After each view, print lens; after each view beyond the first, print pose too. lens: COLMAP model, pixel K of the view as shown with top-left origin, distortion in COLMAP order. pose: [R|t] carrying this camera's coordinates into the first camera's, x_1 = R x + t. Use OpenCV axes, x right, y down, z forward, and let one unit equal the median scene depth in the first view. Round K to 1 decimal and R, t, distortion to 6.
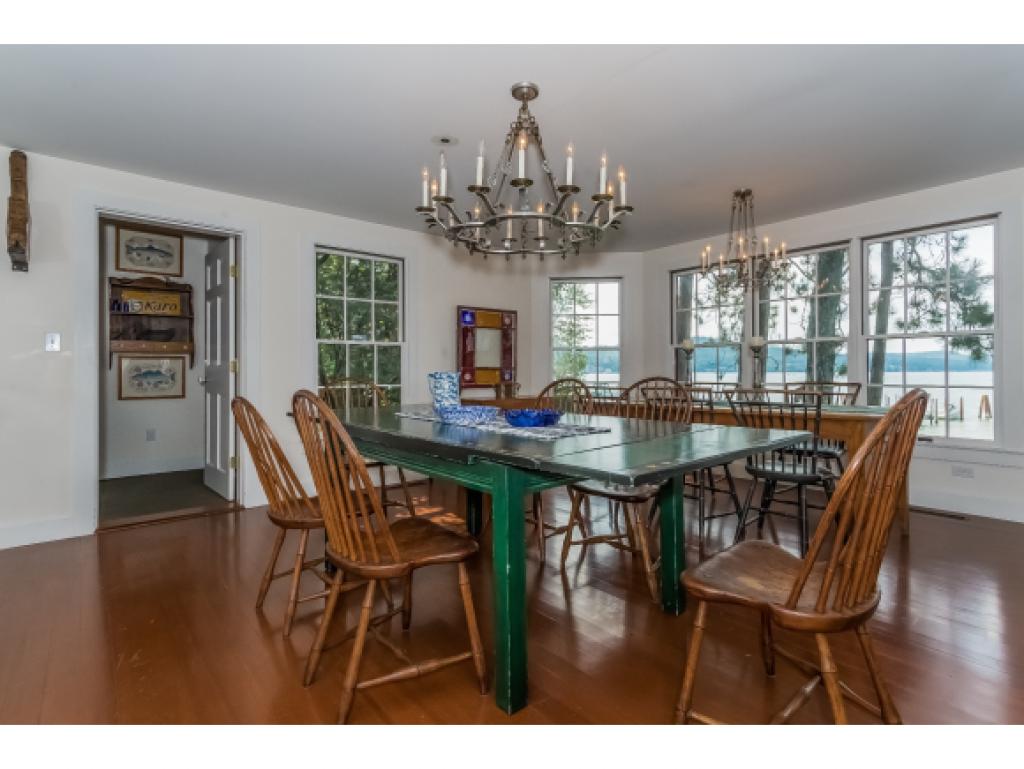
lens RADIAL K [[520.5, 0, 516.2], [0, 520.5, 377.9], [0, 0, 1]] dist [-0.000046, -0.001793]
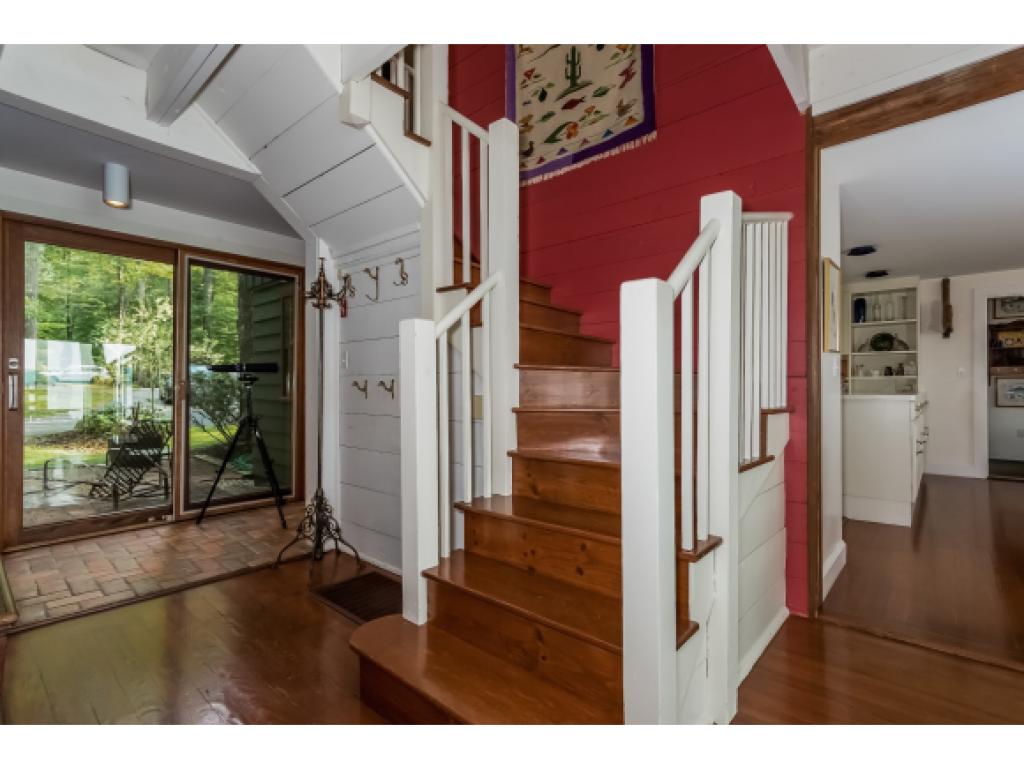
lens RADIAL K [[495.1, 0, 510.6], [0, 495.1, 384.9], [0, 0, 1]] dist [0.003456, 0.000536]
pose [[0.171052, -0.010780, -0.985203, 0.394424], [-0.006334, 0.999907, -0.012041, 0.005032], [0.985242, 0.008299, 0.170968, -0.604324]]
